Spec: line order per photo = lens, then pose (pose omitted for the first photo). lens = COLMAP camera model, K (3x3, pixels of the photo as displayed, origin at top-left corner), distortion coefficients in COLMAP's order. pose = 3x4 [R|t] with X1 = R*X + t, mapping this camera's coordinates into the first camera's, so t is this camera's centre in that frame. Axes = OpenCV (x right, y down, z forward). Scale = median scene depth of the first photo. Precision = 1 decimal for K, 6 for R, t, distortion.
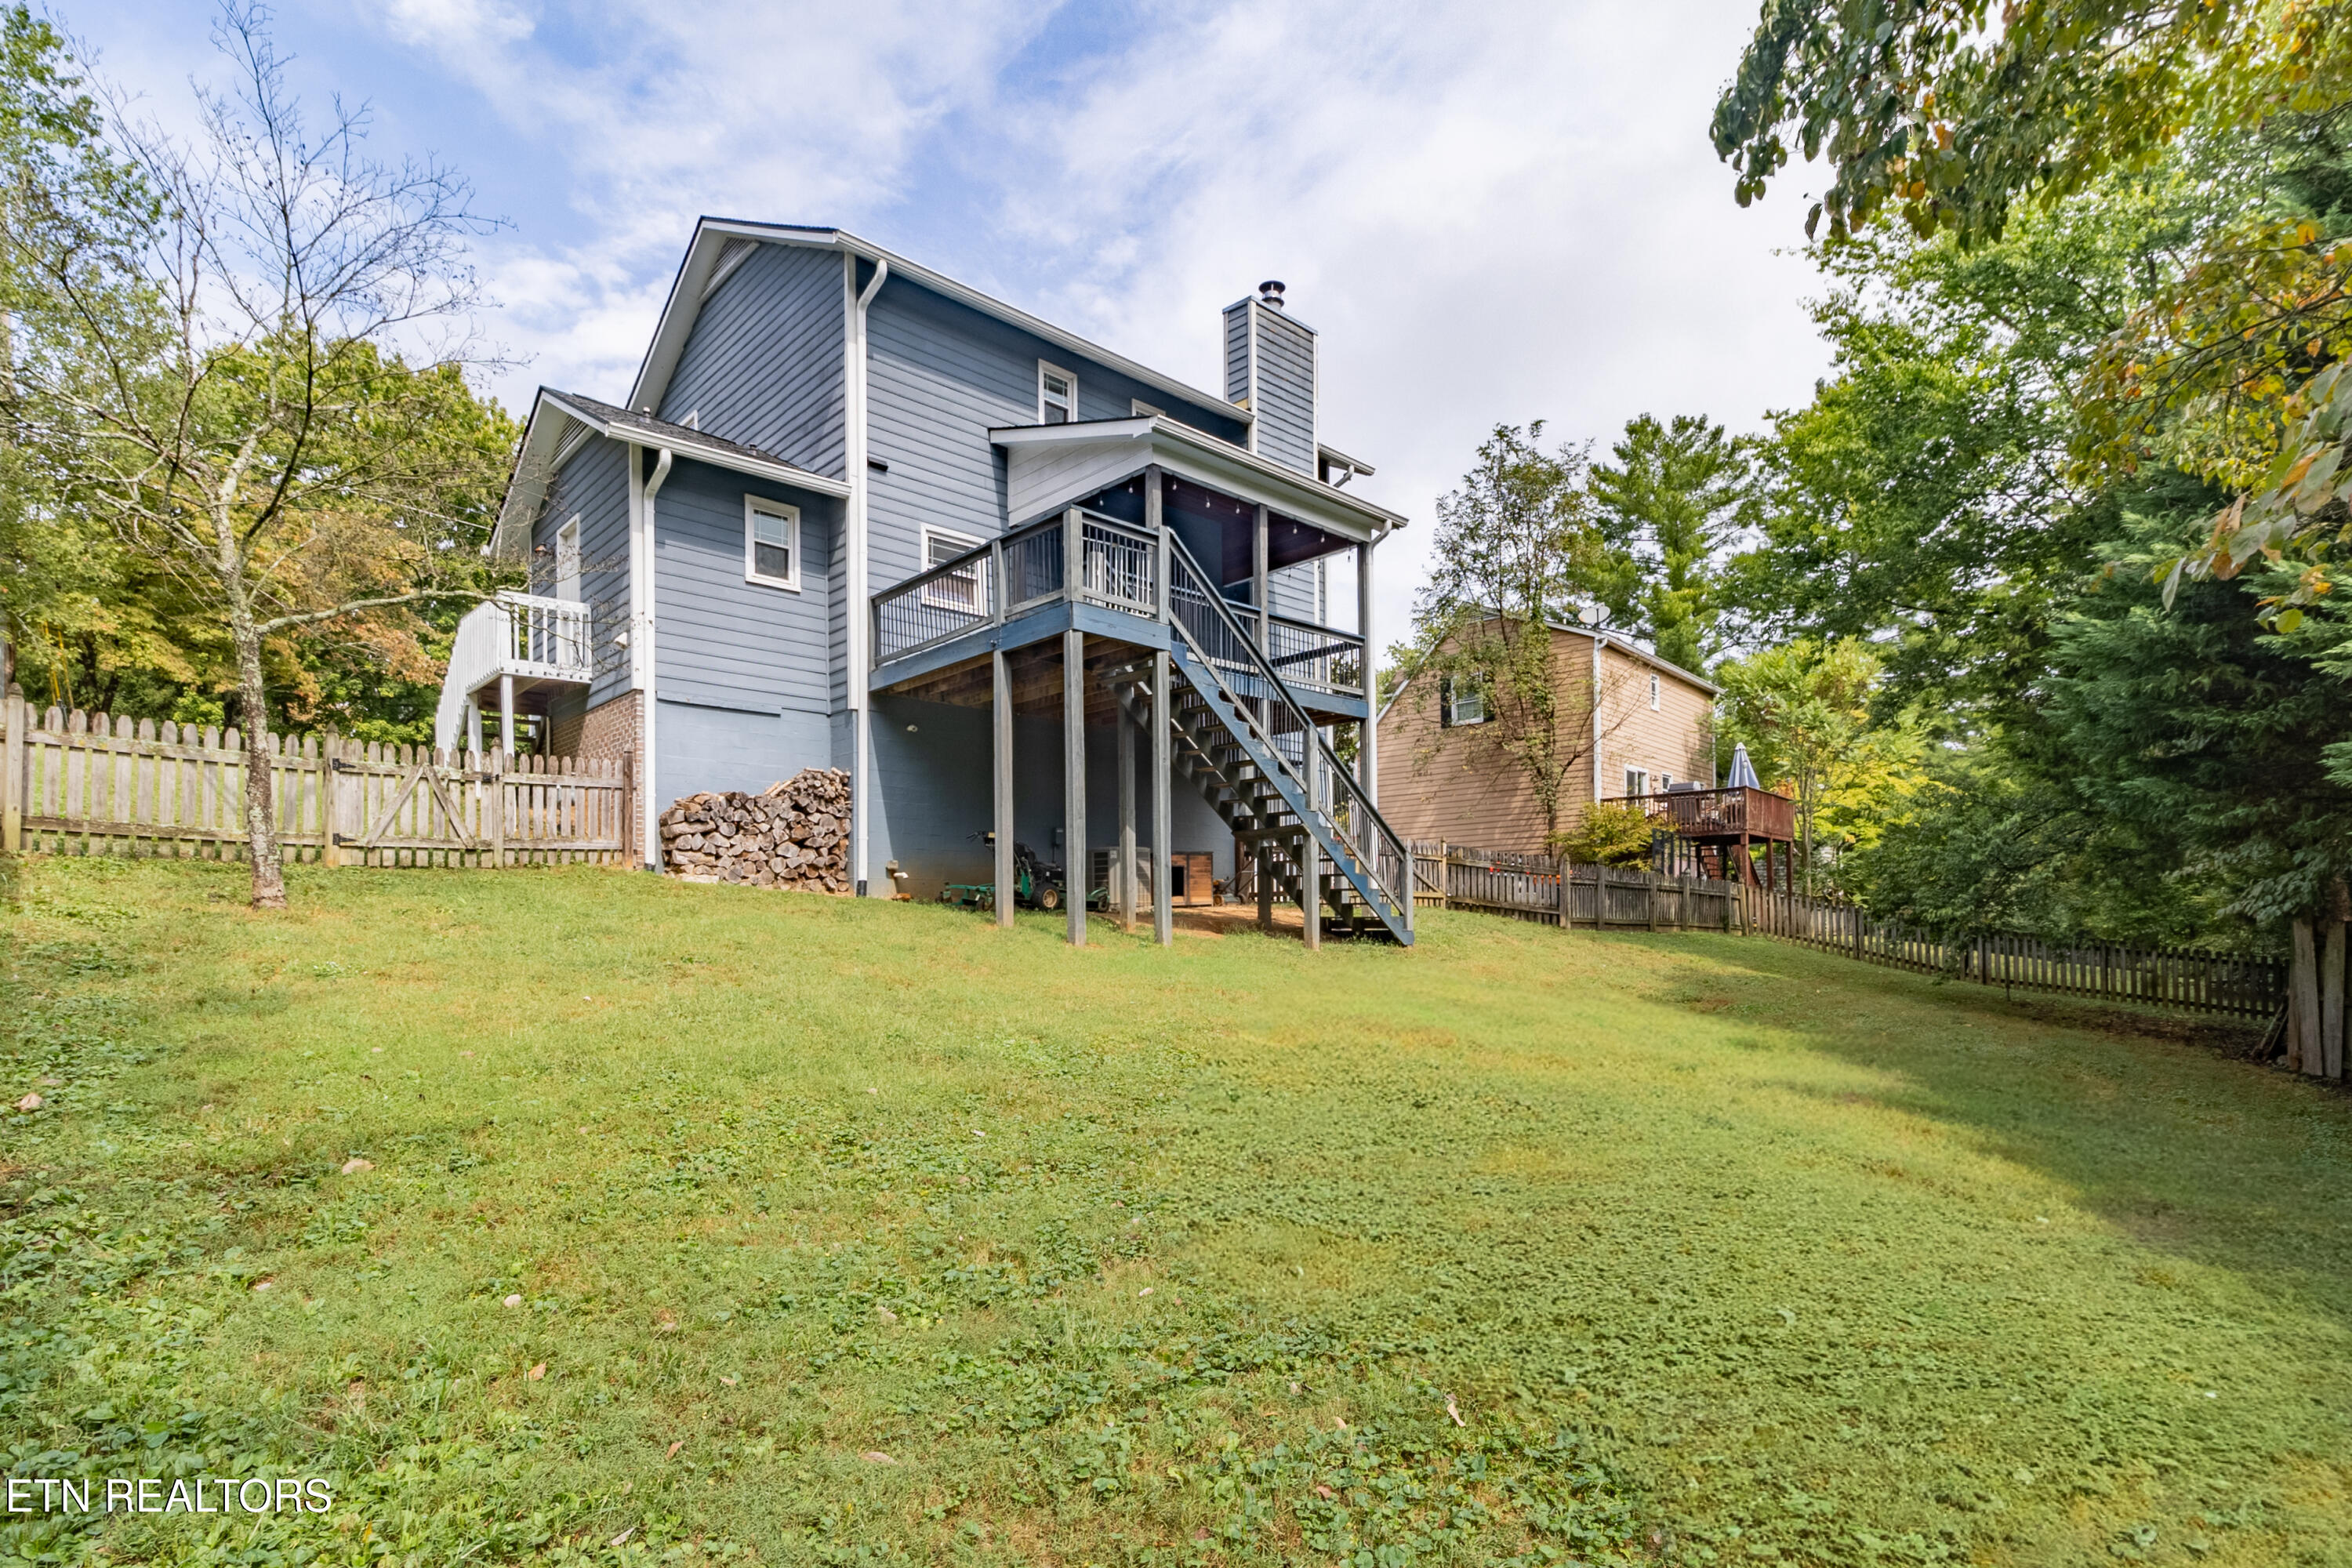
lens RADIAL K [[1080.5, 0, 1180.5], [0, 1080.5, 743.9], [0, 0, 1]] dist [0.007833, -0.000091]
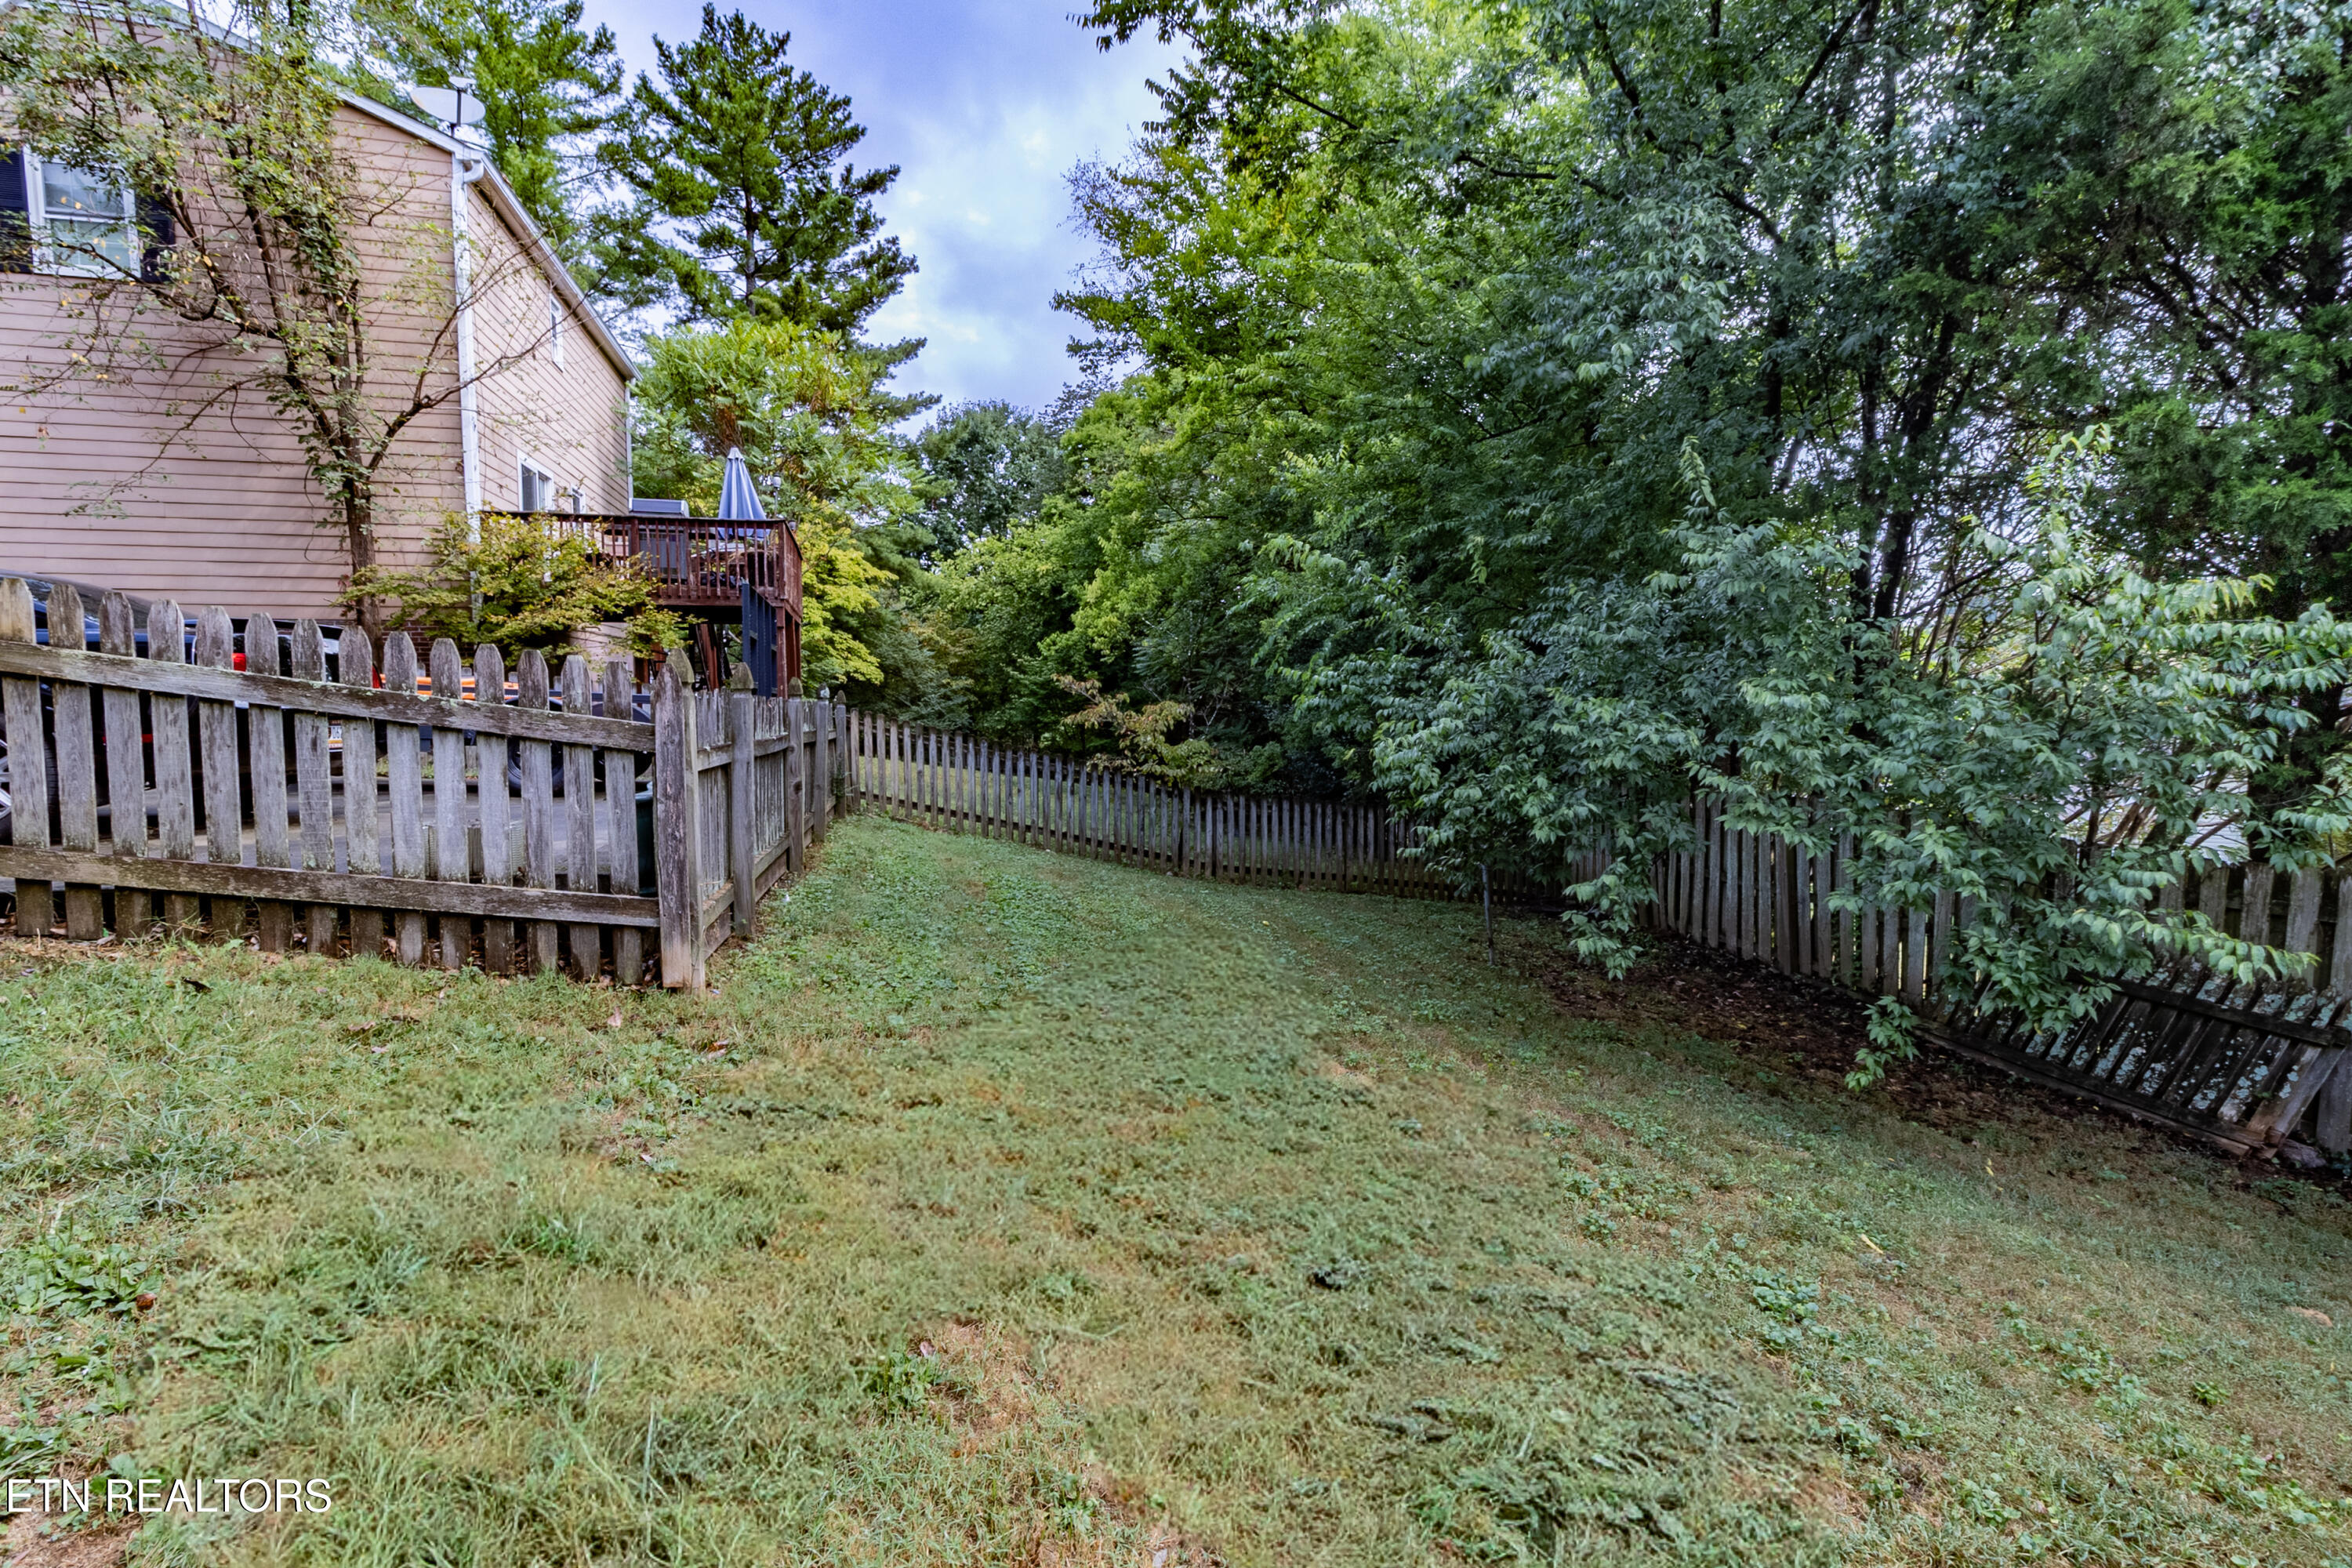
lens RADIAL K [[1080.5, 0, 1180.5], [0, 1080.5, 743.9], [0, 0, 1]] dist [0.007833, -0.000091]
pose [[0.498335, -0.052230, 0.865410, 0.135248], [-0.121015, 0.984222, 0.129085, 0.051717], [-0.858497, -0.169055, 0.484152, 0.502578]]
